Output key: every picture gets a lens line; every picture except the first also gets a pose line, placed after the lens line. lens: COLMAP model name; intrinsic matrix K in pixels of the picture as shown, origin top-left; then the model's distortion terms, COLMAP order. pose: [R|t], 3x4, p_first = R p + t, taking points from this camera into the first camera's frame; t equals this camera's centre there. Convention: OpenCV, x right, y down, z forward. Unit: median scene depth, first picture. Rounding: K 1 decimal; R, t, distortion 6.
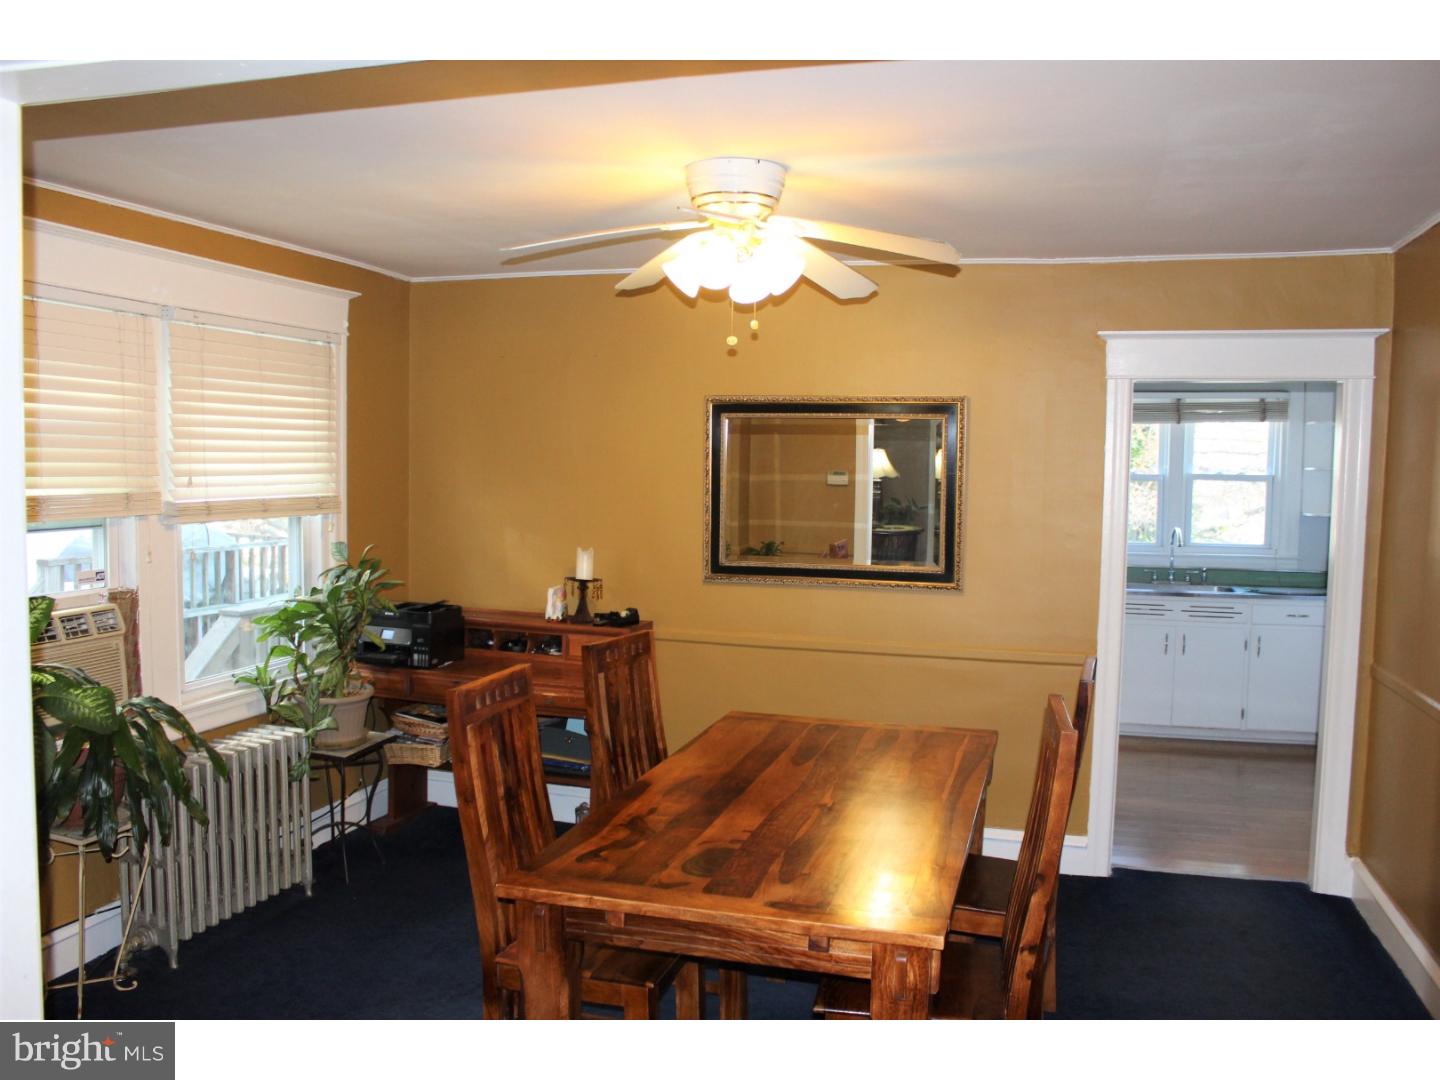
lens RADIAL K [[1172.9, 0, 720.0], [0, 1172.9, 540.0], [0, 0, 1]] dist [-0.175468, 0.147803]
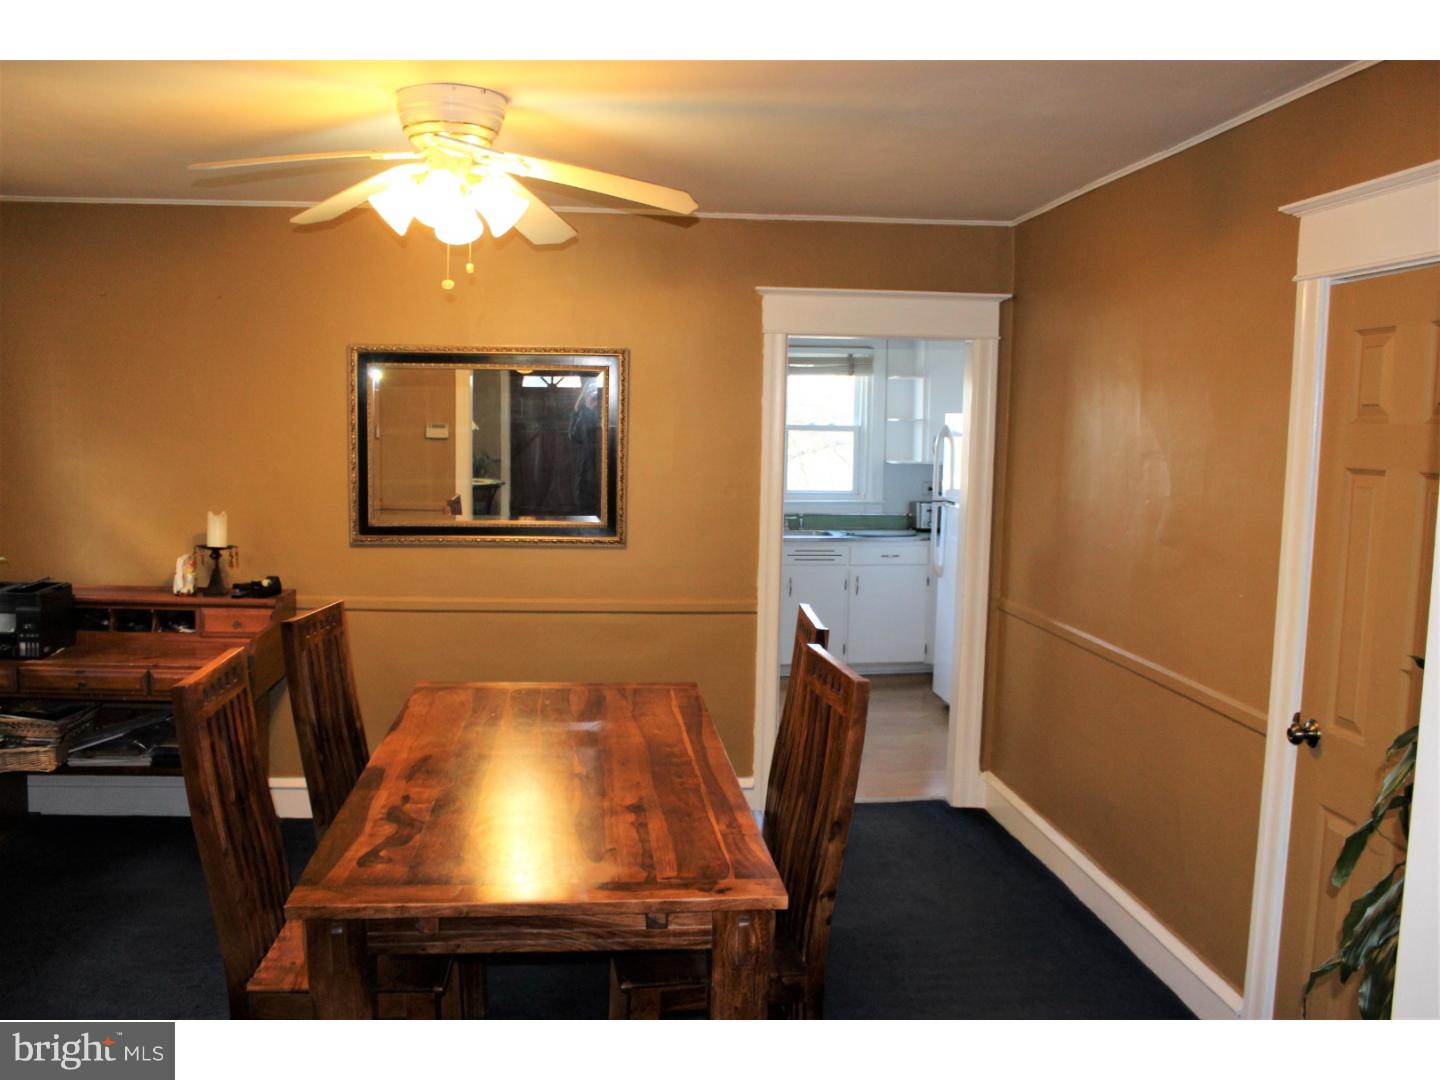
lens RADIAL K [[1172.9, 0, 720.0], [0, 1172.9, 540.0], [0, 0, 1]] dist [-0.175468, 0.147803]
pose [[0.924131, -0.036117, 0.380365, -0.099524], [0.020177, 0.998746, 0.045812, -0.004266], [-0.381543, -0.034662, 0.923701, 0.045810]]
